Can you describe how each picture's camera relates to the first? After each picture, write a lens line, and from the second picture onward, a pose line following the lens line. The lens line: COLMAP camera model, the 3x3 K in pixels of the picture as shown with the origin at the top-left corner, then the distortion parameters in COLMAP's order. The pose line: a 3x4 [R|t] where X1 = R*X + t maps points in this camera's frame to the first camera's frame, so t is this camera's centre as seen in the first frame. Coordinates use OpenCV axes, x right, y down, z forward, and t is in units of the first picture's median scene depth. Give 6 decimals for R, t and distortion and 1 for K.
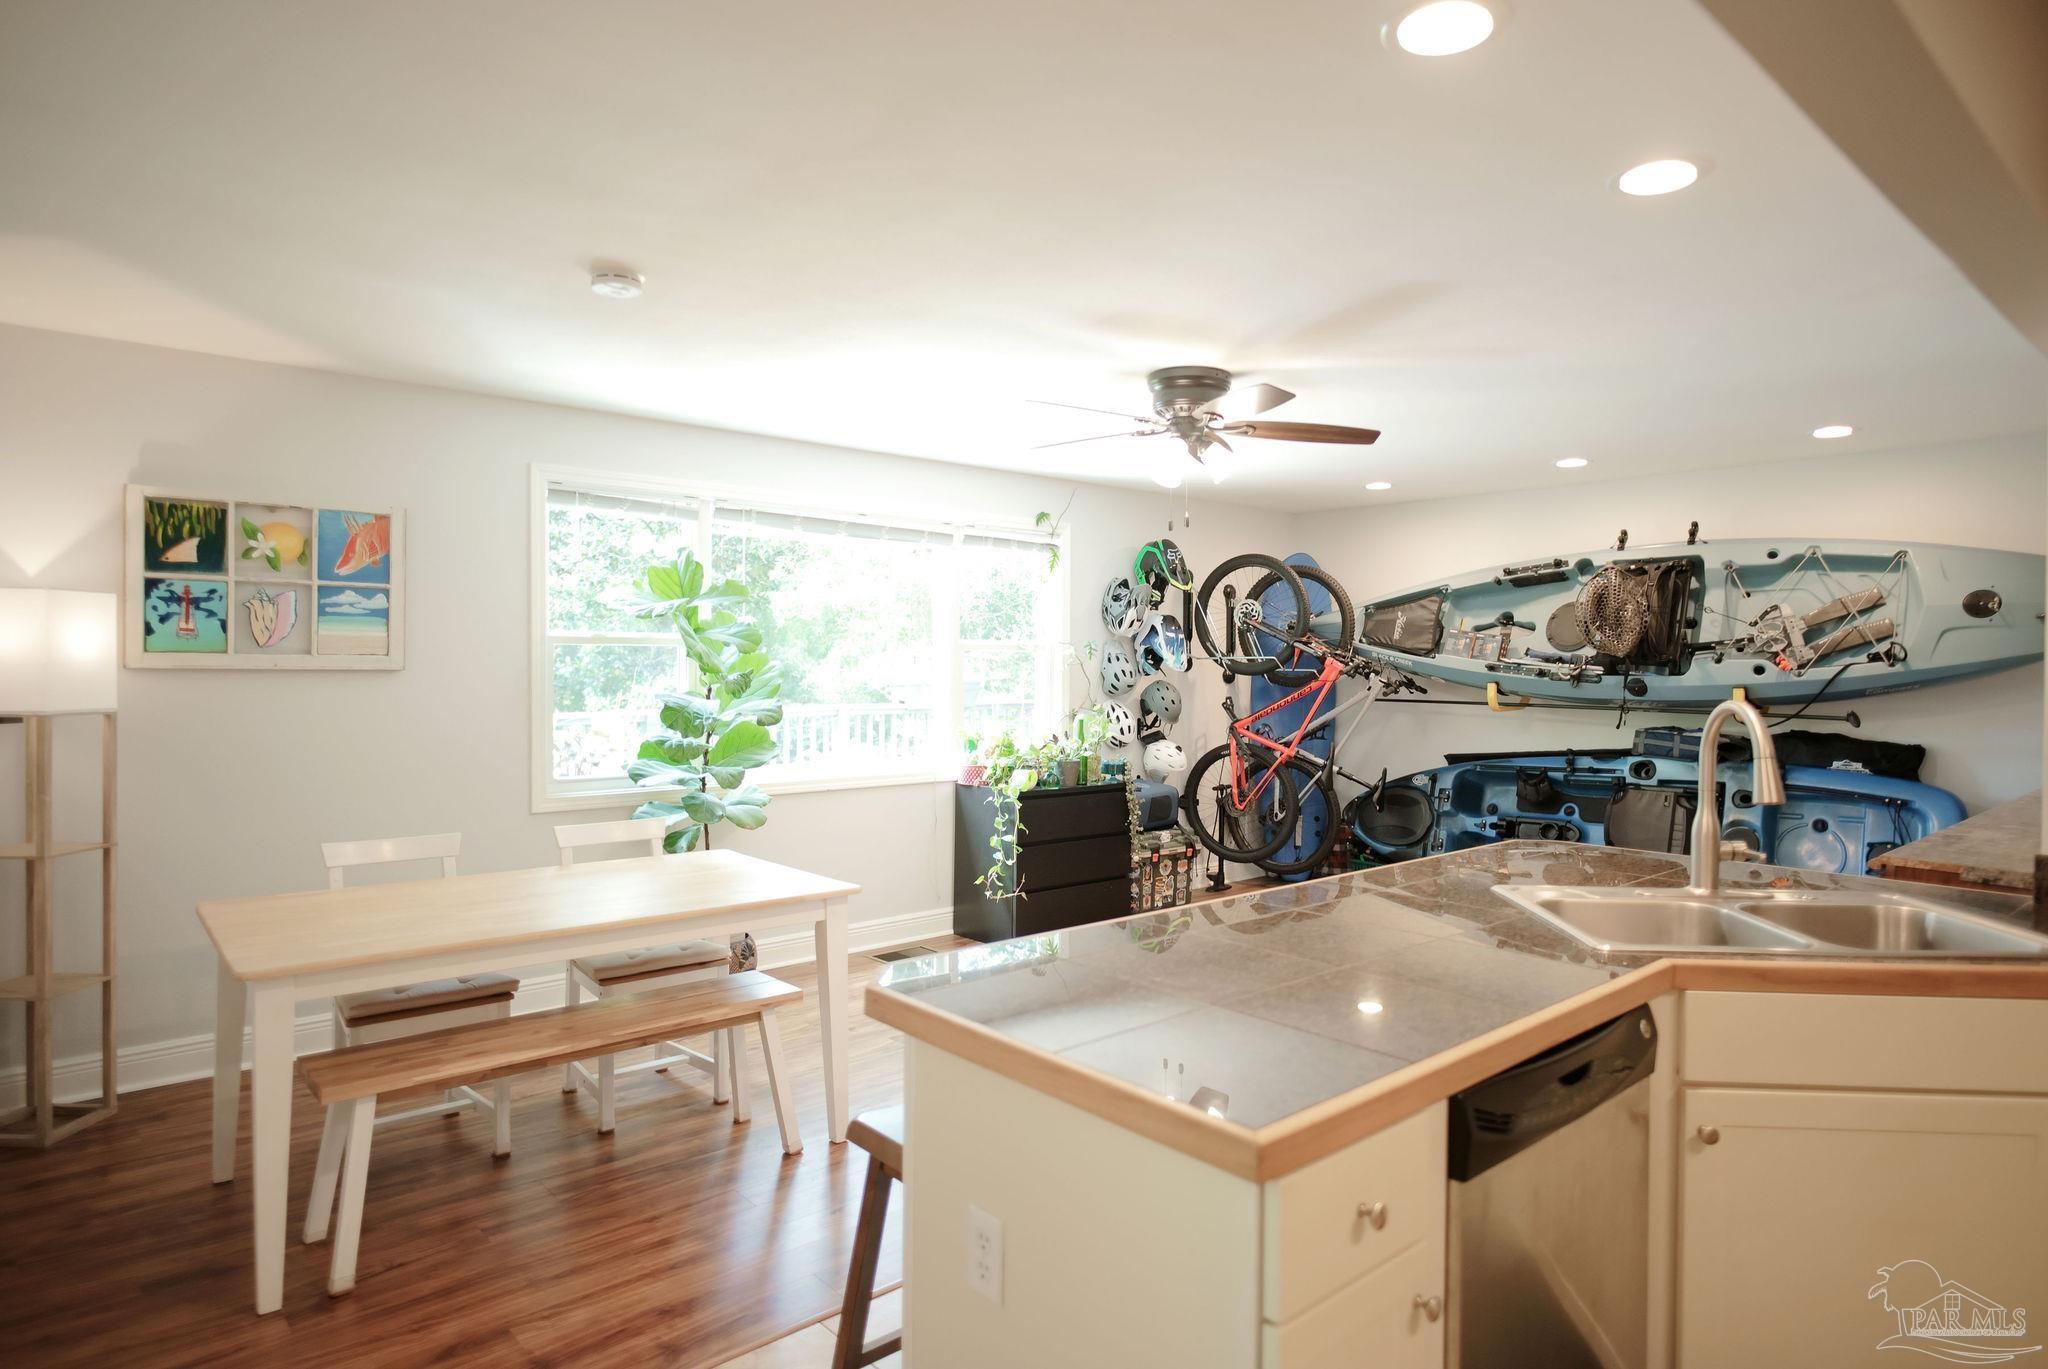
lens RADIAL K [[1167.4, 0, 1031.5], [0, 1167.4, 682.6], [0, 0, 1]] dist [-0.002823, 0.002486]
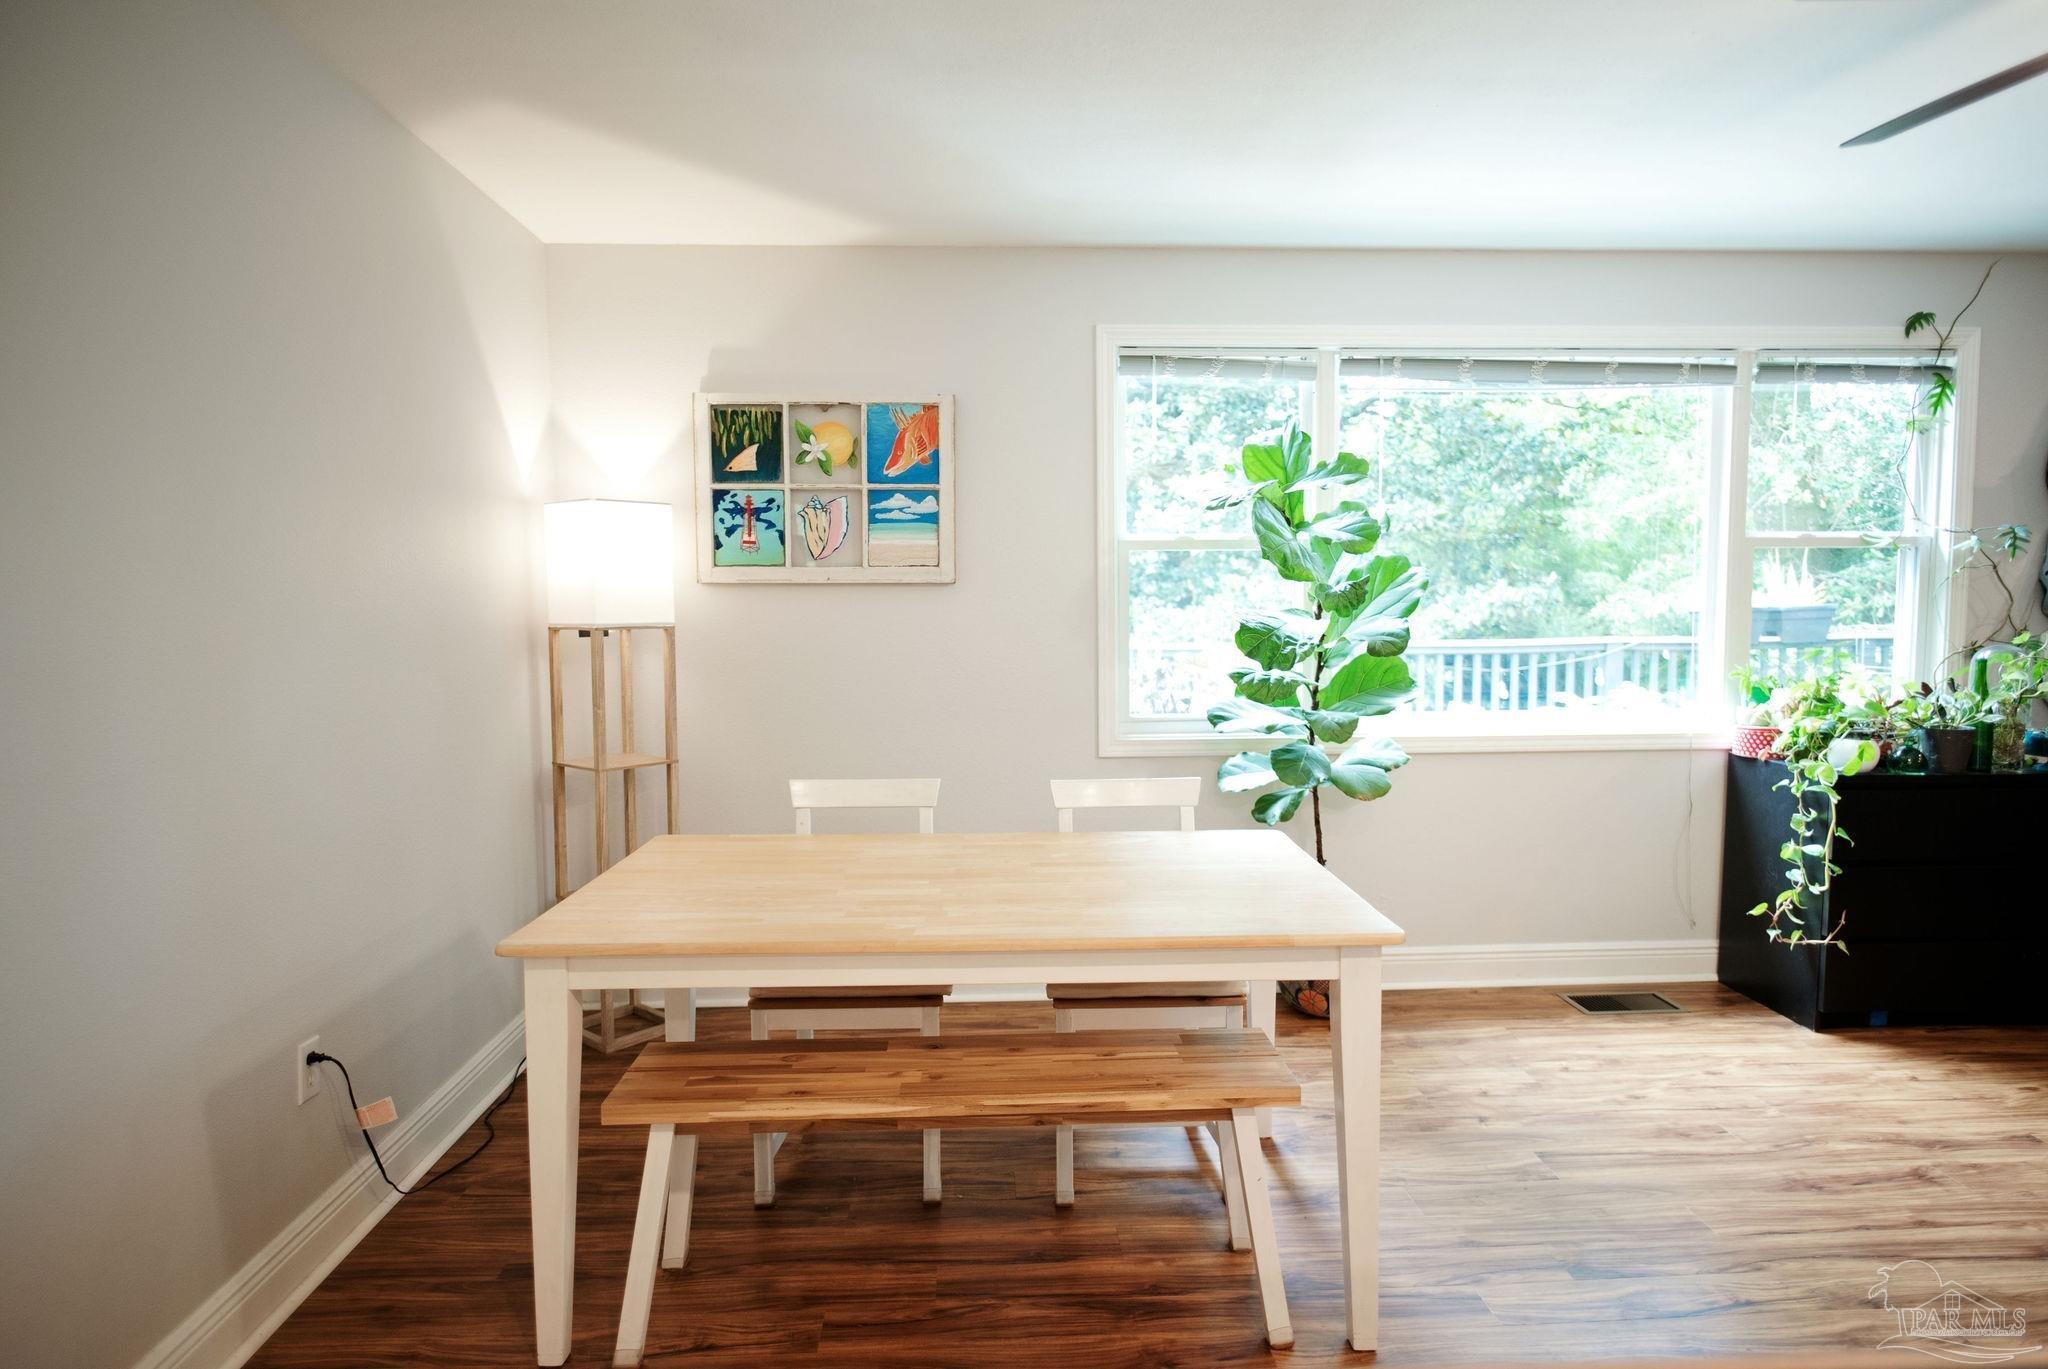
lens RADIAL K [[1167.4, 0, 1031.5], [0, 1167.4, 682.6], [0, 0, 1]] dist [-0.002823, 0.002486]
pose [[0.778727, 0.032256, -0.626533, 0.048755], [0.001333, 0.998590, 0.053067, 0.015600], [0.627361, -0.042160, 0.777586, 0.325615]]
